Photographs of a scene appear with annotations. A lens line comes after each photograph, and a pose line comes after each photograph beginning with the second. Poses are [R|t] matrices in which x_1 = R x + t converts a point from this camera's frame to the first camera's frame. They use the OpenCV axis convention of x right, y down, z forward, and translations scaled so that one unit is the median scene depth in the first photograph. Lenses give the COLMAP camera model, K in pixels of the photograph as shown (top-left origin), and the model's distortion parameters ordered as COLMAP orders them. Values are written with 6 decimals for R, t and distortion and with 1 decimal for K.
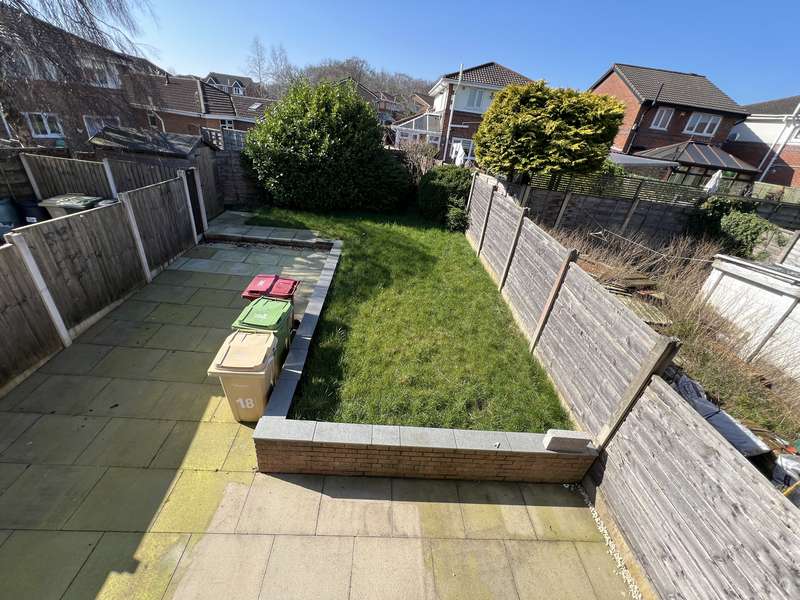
lens RADIAL K [[319.1, 0, 398.5], [0, 319.1, 300.4], [0, 0, 1]] dist [-0.001491, -0.000228]
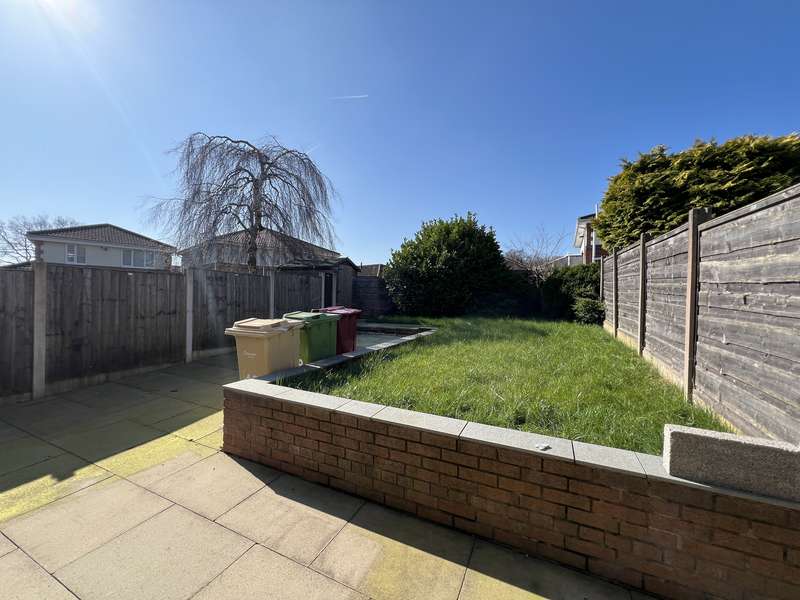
lens RADIAL K [[321.2, 0, 398.3], [0, 321.2, 299.8], [0, 0, 1]] dist [-0.002306, 0.000521]
pose [[0.888053, -0.088941, -0.451056, 0.164713], [-0.149338, 0.872099, -0.465985, 0.241953], [0.434810, 0.481179, 0.761188, 0.185064]]
